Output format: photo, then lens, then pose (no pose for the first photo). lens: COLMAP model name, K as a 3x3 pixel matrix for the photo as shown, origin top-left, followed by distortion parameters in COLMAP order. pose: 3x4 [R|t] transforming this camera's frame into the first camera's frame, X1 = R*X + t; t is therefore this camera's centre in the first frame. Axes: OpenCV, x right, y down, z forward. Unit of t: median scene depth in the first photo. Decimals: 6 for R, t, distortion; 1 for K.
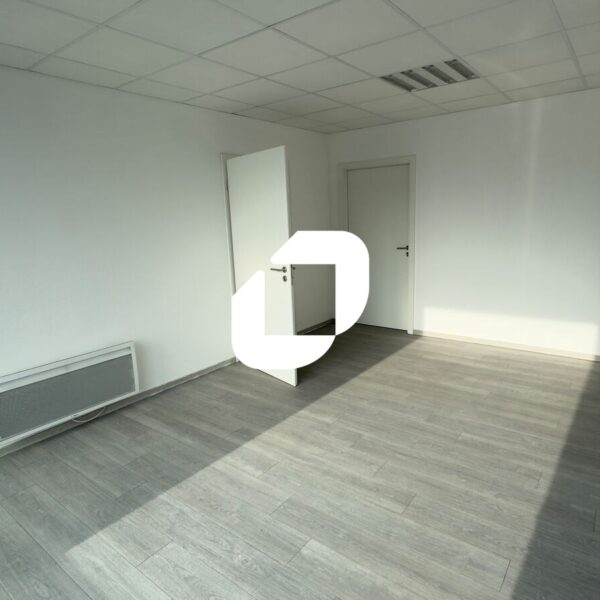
lens RADIAL K [[429.5, 0, 299.5], [0, 429.5, 299.9], [0, 0, 1]] dist [0.000828, 0.001645]
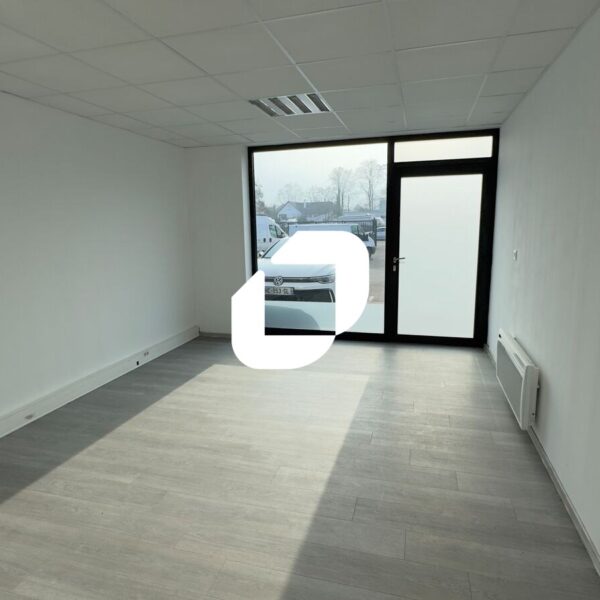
lens RADIAL K [[429.5, 0, 300.2], [0, 429.5, 299.3], [0, 0, 1]] dist [0.000828, 0.001645]
pose [[-0.929049, 0.117998, -0.350635, 0.335453], [-0.020386, 0.930004, 0.366985, -0.379398], [0.369395, 0.348094, -0.861613, 1.826079]]
